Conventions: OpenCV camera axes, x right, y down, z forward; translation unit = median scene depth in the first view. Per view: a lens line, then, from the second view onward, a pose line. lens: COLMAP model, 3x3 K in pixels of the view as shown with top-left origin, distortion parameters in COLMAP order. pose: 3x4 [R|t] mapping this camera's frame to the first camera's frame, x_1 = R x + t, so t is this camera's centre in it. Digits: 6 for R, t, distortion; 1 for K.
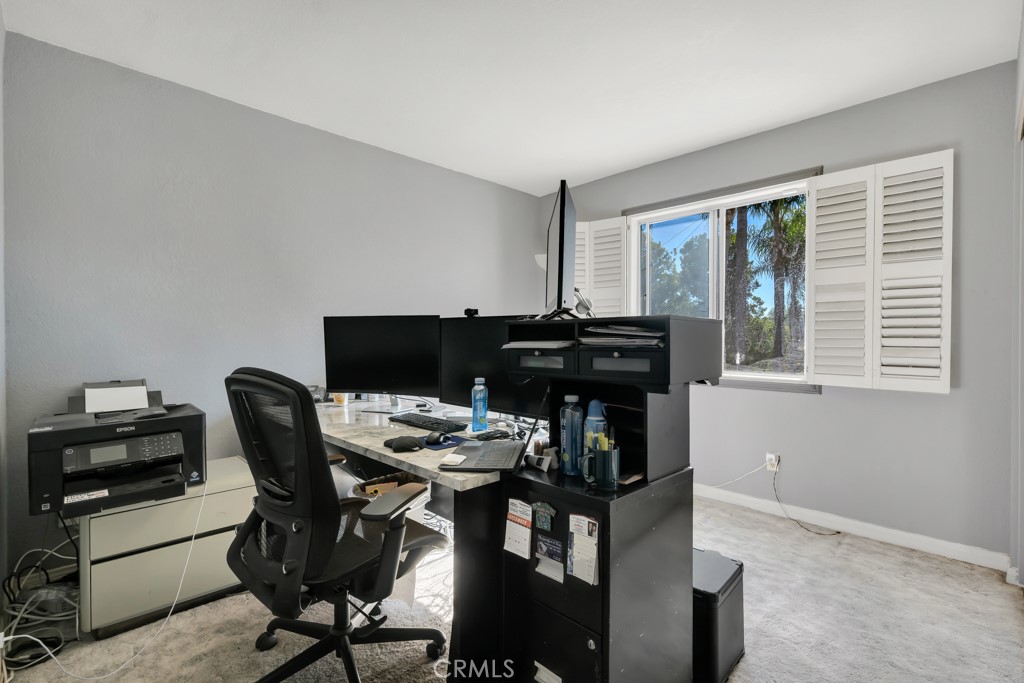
lens RADIAL K [[461.5, 0, 512.0], [0, 461.5, 341.5], [0, 0, 1]] dist [-0.004582, -0.000183]
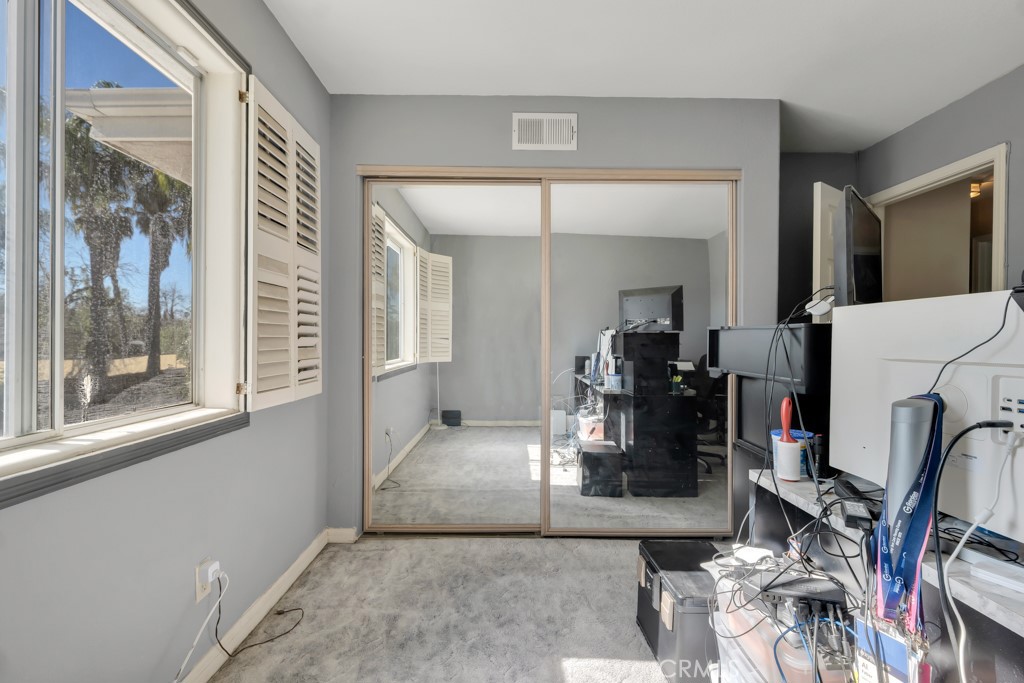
lens RADIAL K [[461.5, 0, 512.0], [0, 461.5, 341.5], [0, 0, 1]] dist [-0.004582, -0.000183]
pose [[-0.719342, -0.011158, 0.694566, -0.027830], [-0.000550, 0.999880, 0.015492, -0.010232], [-0.694655, 0.010762, -0.719262, 1.166550]]
